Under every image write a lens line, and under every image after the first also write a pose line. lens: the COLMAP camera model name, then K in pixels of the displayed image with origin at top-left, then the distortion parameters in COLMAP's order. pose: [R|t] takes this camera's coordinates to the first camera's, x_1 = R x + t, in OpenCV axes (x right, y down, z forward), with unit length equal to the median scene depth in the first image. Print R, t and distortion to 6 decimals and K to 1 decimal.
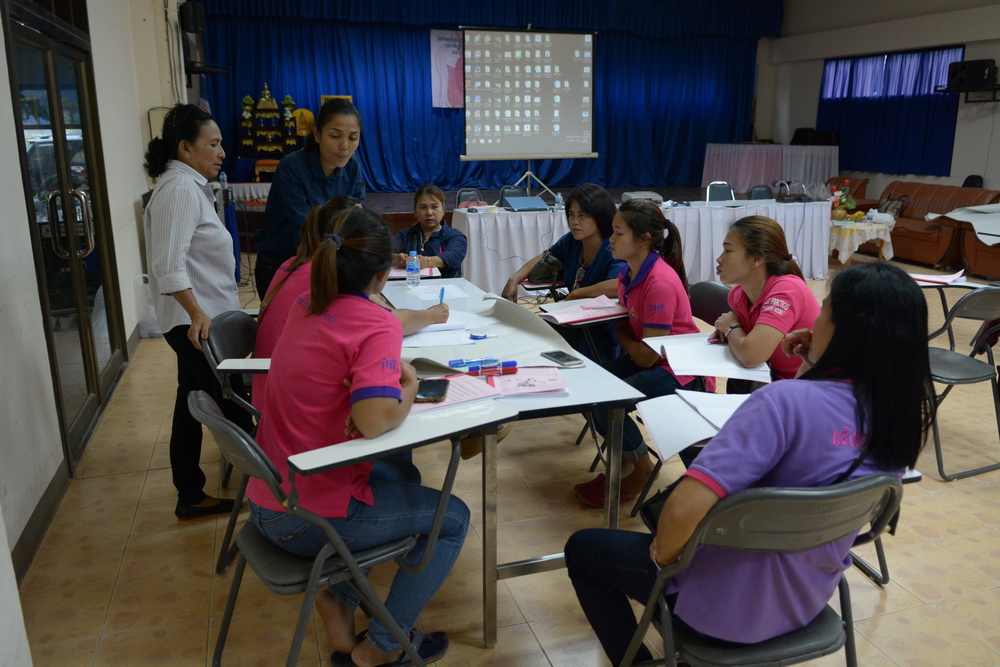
lens RADIAL K [[786.5, 0, 501.1], [0, 786.5, 331.7], [0, 0, 1]] dist [-0.004863, -0.000780]
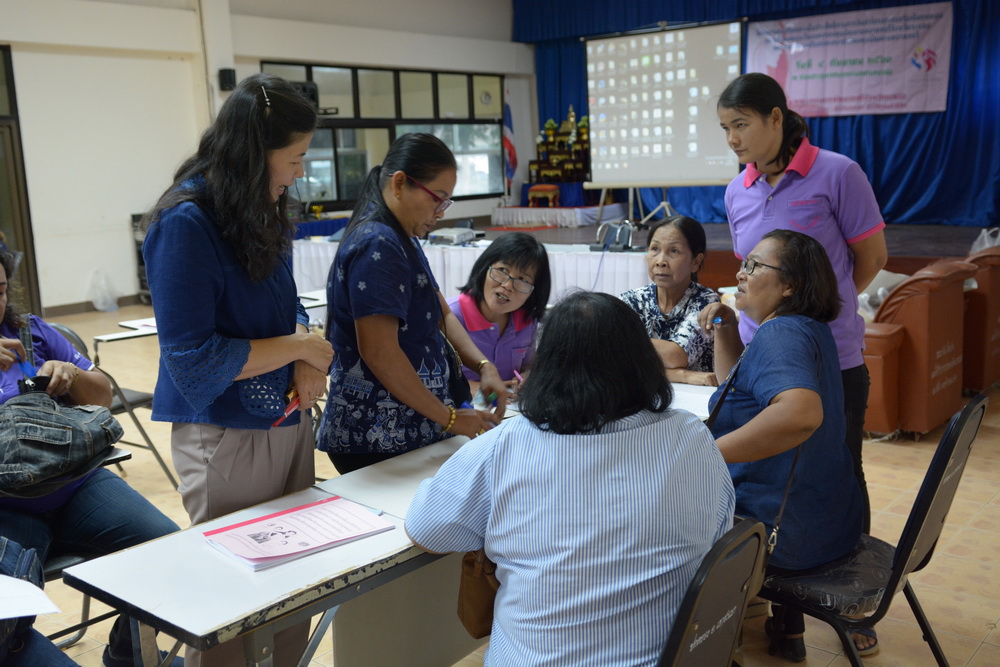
lens RADIAL K [[1008.9, 0, 500.0], [0, 1008.9, 335.4], [0, 0, 1]] dist [0.011500, 0.000000]
pose [[0.536888, 0.129943, -0.833586, 0.847749], [-0.174910, 0.983743, 0.040696, -0.085853], [0.825323, 0.123954, 0.550889, 0.324216]]
